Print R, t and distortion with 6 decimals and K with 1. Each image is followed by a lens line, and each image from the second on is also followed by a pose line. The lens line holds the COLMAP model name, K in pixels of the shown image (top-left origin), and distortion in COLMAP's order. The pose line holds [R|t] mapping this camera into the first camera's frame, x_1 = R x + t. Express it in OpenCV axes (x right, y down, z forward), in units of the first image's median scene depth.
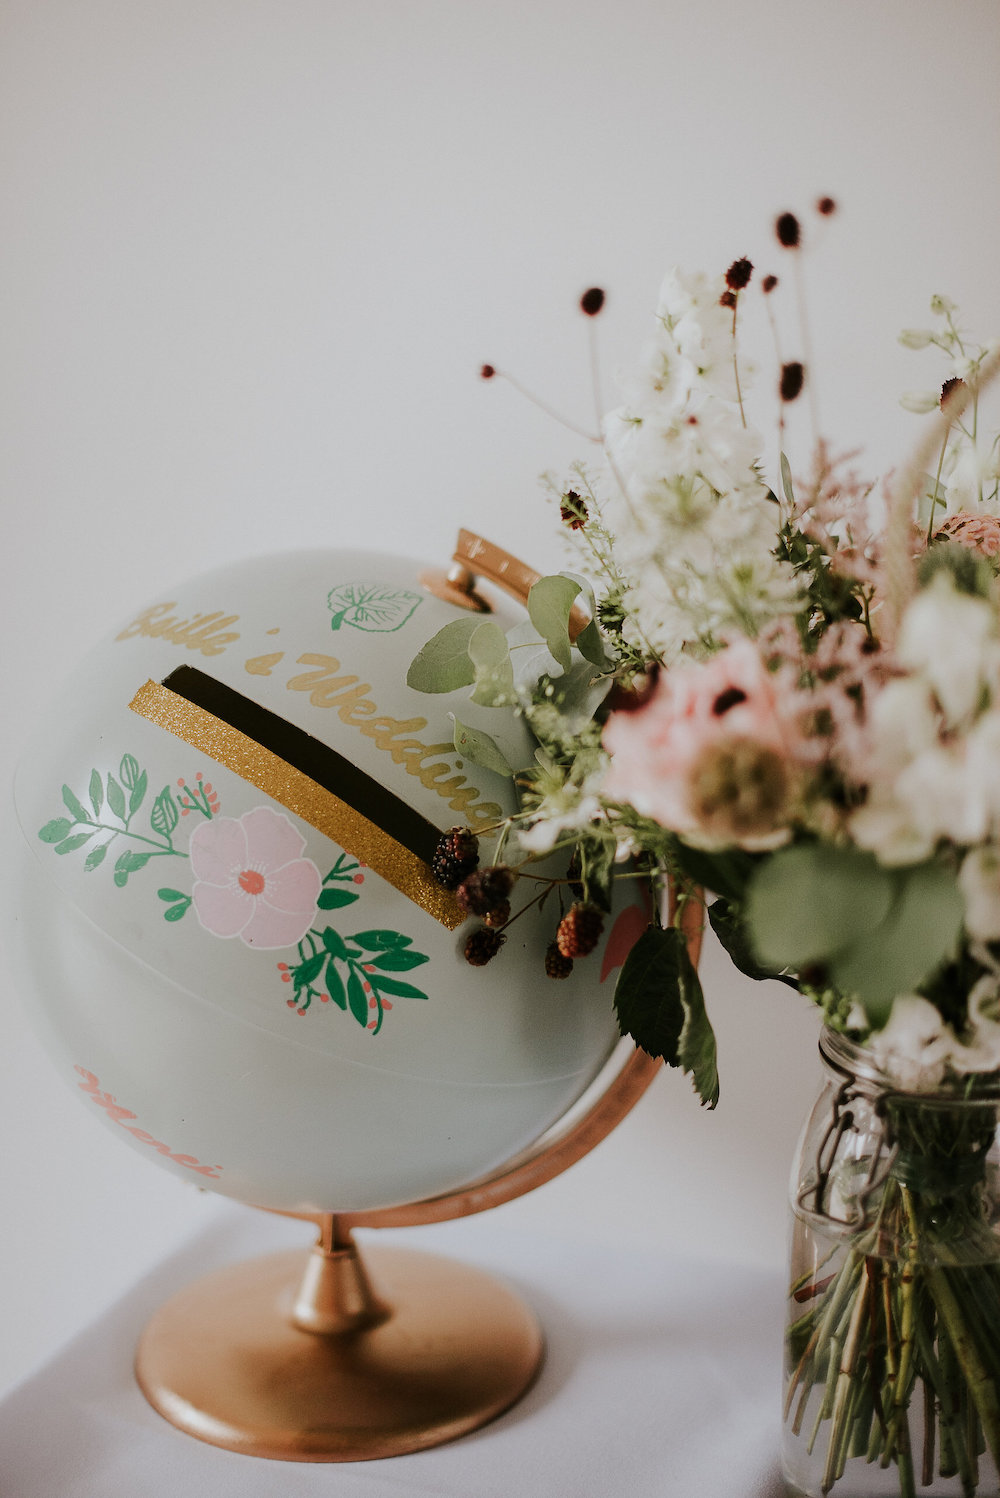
lens RADIAL K [[2181.6, 0, 500.3], [0, 2181.6, 748.1], [0, 0, 1]] dist [-0.134189, 0.000000]
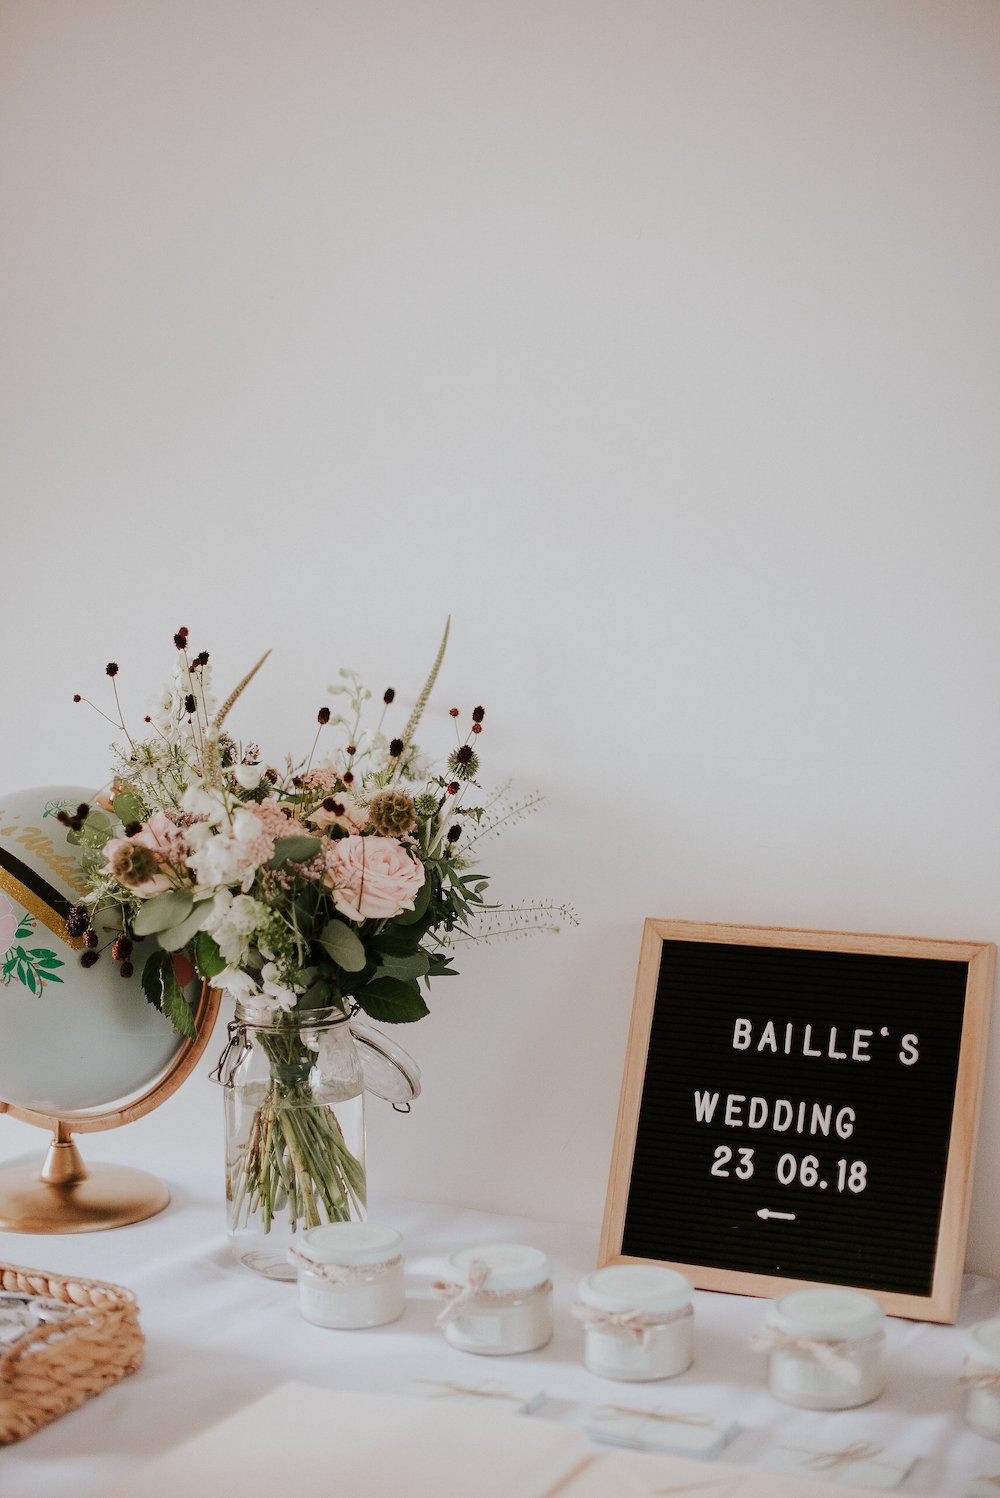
lens RADIAL K [[2181.6, 0, 499.7], [0, 2181.6, 747.8], [0, 0, 1]] dist [-0.134189, 0.000000]
pose [[0.991401, 0.016991, -0.129754, 0.684026], [-0.039232, 0.984517, -0.170842, 0.239226], [0.124842, 0.174463, 0.976717, -1.119737]]
